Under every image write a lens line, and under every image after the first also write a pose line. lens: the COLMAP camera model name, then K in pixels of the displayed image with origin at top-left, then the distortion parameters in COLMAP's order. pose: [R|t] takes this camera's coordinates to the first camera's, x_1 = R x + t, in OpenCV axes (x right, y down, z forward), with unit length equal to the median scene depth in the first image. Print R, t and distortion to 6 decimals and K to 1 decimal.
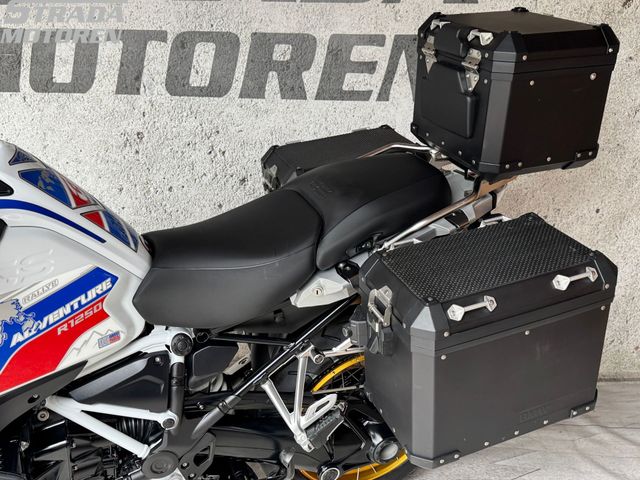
lens RADIAL K [[638.6, 0, 320.0], [0, 638.6, 240.0], [0, 0, 1]] dist [0.139871, -0.304875]
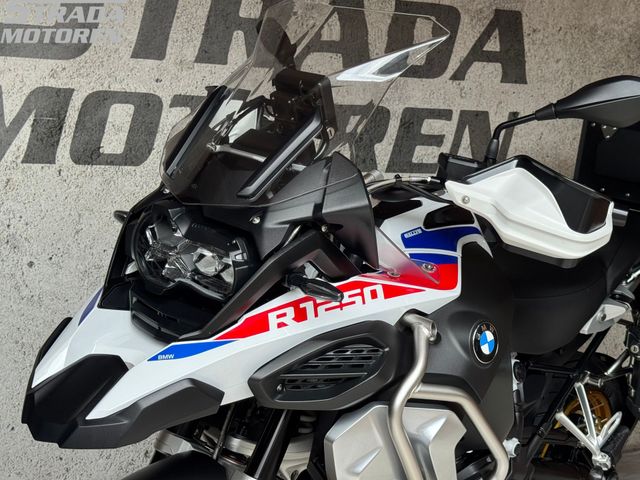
lens RADIAL K [[978.4, 0, 320.0], [0, 978.4, 240.0], [0, 0, 1]] dist [0.126676, -0.064829]
pose [[0.888046, -0.027229, 0.458947, -1.231794], [0.116059, 0.979192, -0.166475, 0.176863], [-0.444864, 0.201103, 0.872728, -0.324230]]
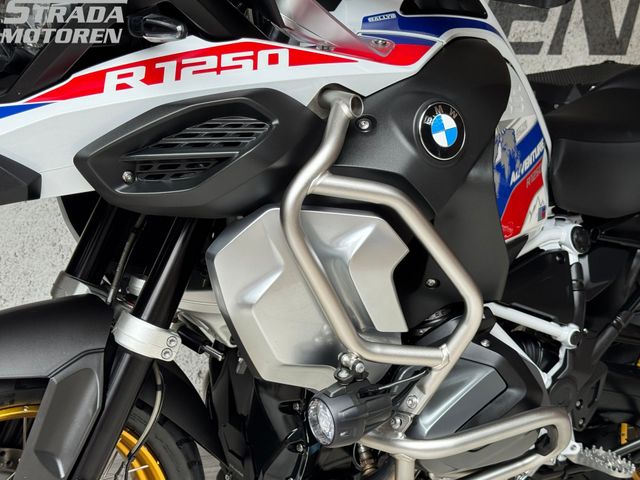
lens RADIAL K [[967.7, 0, 320.0], [0, 967.7, 240.0], [0, 0, 1]] dist [0.139151, -0.075617]
pose [[0.965790, -0.037977, 0.256529, -0.837022], [0.088806, 0.977841, -0.189577, 0.362035], [-0.243645, 0.205873, 0.947762, -0.101693]]
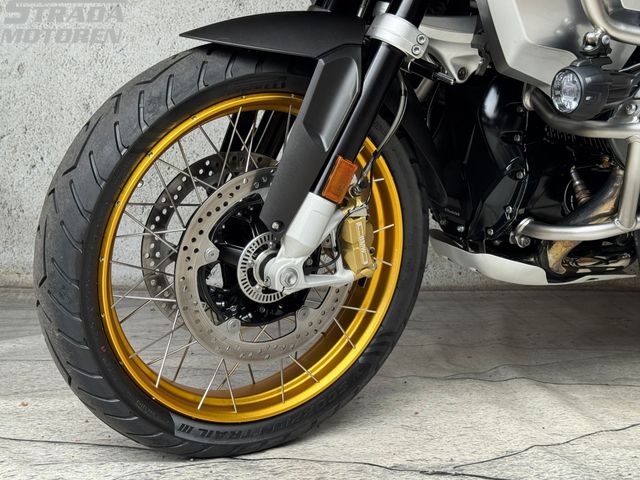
lens RADIAL K [[967.7, 0, 320.0], [0, 967.7, 240.0], [0, 0, 1]] dist [0.139151, -0.075617]
pose [[0.989019, -0.008837, 0.147524, -0.992364], [0.039624, 0.977519, -0.207091, 0.672308], [-0.142377, 0.210662, 0.967135, -0.105473]]
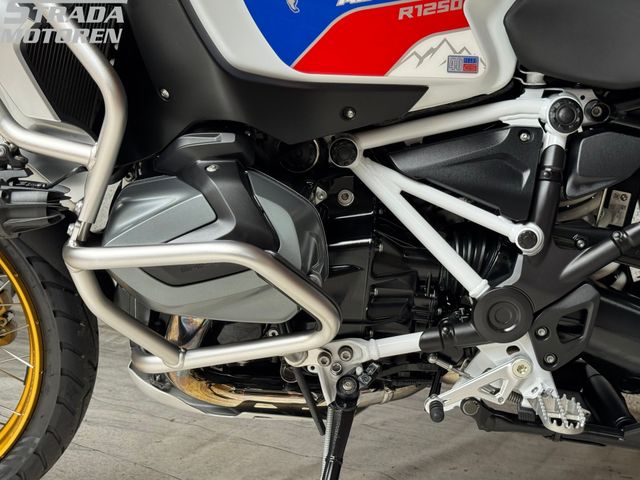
lens RADIAL K [[967.7, 0, 320.0], [0, 967.7, 240.0], [0, 0, 1]] dist [0.139151, -0.075617]
pose [[0.914779, 0.083765, -0.395174, -0.047587], [-0.175971, 0.963198, -0.203183, 0.499756], [0.363611, 0.255407, 0.895854, 0.096225]]
